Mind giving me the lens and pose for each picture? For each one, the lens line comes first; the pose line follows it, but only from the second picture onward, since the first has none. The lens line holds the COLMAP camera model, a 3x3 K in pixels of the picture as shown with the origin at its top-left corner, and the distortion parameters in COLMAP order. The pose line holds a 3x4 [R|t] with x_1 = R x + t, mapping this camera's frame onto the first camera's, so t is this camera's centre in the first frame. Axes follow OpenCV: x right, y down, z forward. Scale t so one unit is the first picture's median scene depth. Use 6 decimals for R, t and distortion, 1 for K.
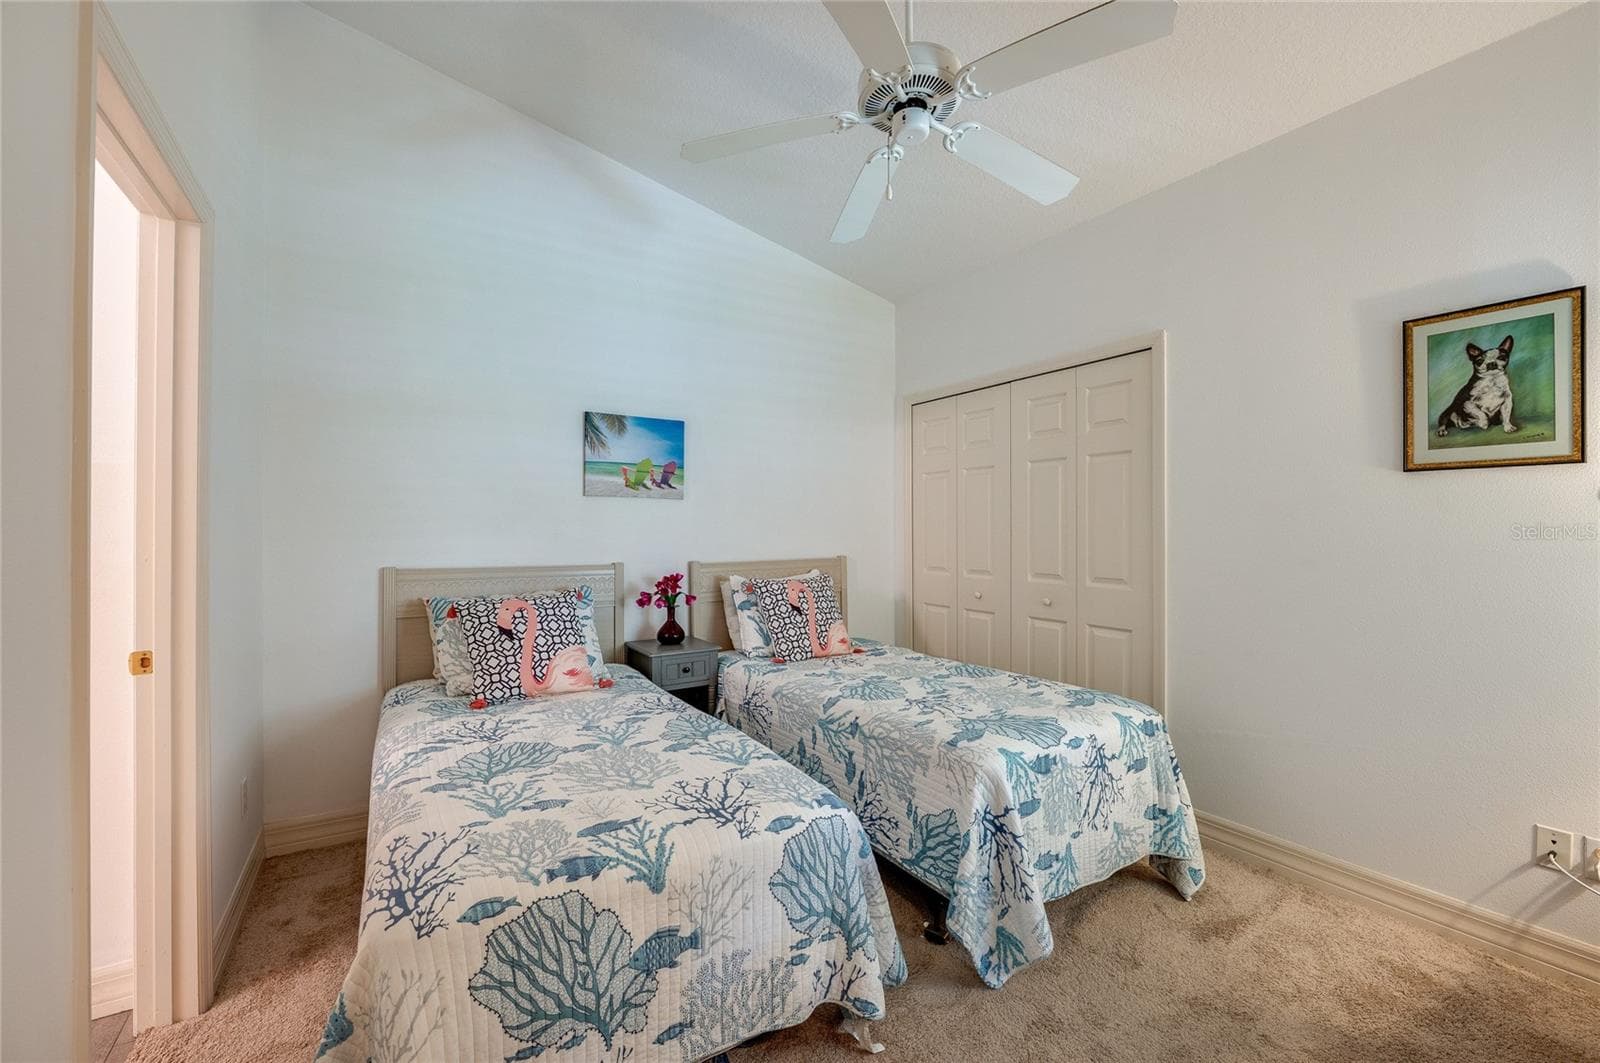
lens RADIAL K [[644.9, 0, 798.8], [0, 644.9, 536.3], [0, 0, 1]] dist [-0.015377, 0.000550]
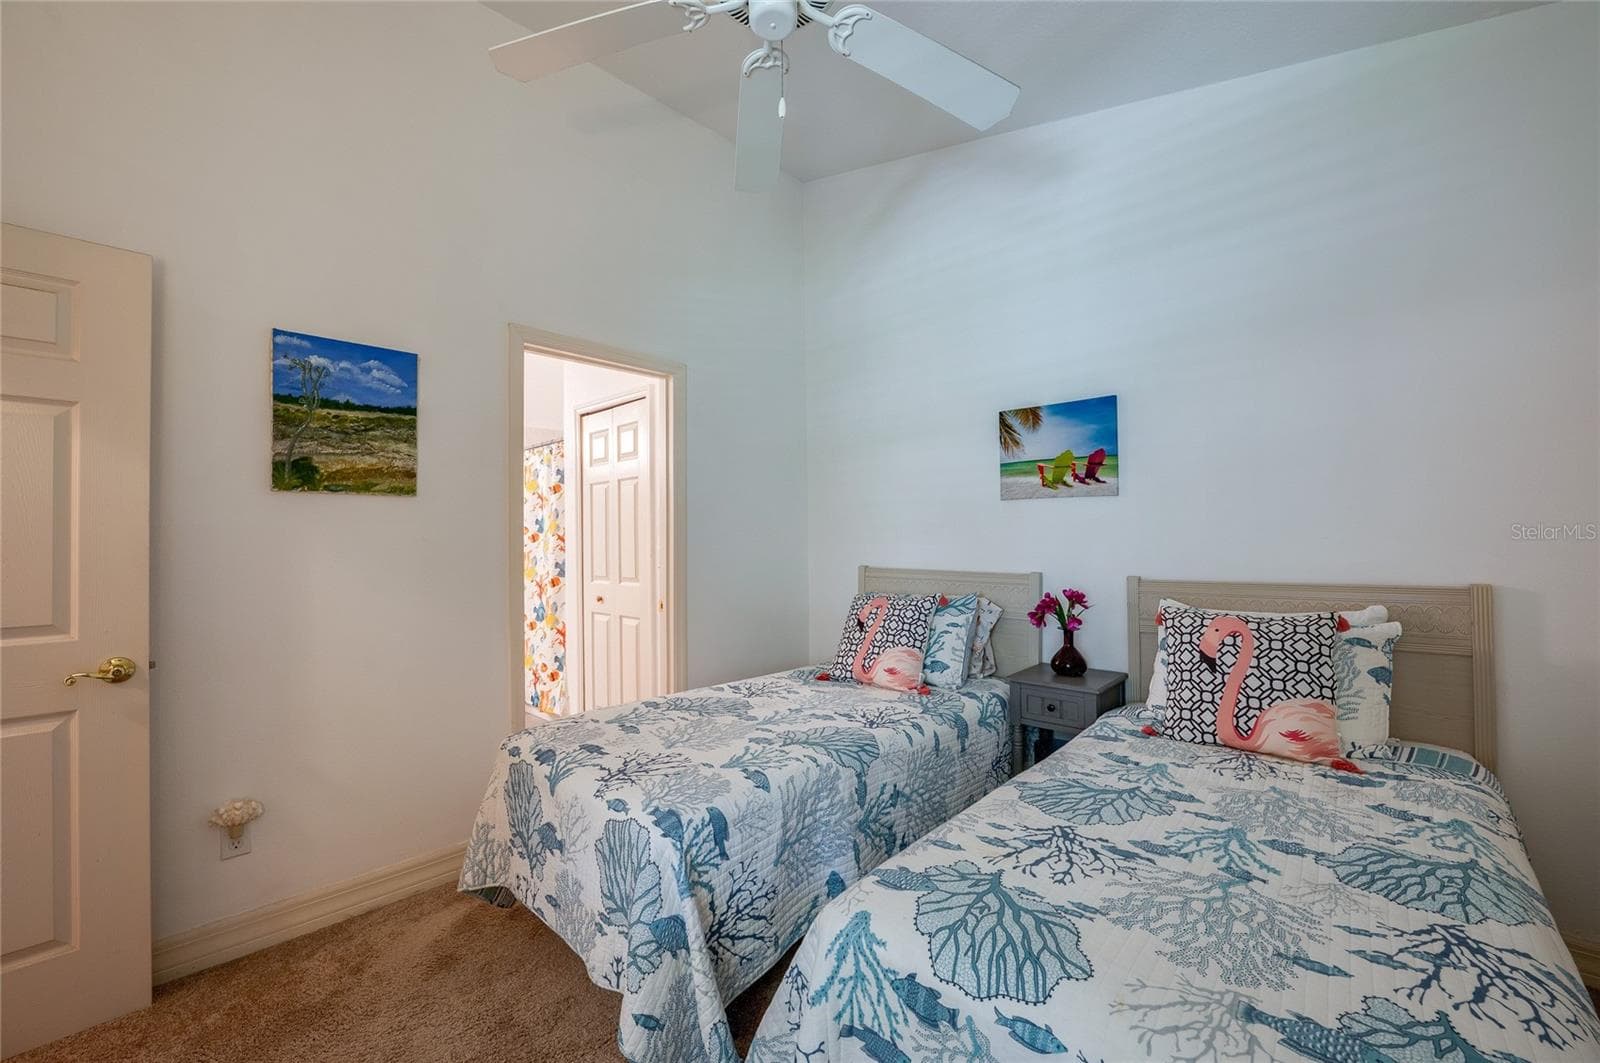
lens RADIAL K [[644.9, 0, 798.2], [0, 644.9, 523.9], [0, 0, 1]] dist [-0.015377, 0.000550]
pose [[0.260253, -0.033529, -0.964958, 0.489713], [-0.017687, 0.999064, -0.039484, 0.013983], [0.965378, 0.027343, 0.259416, 0.462632]]
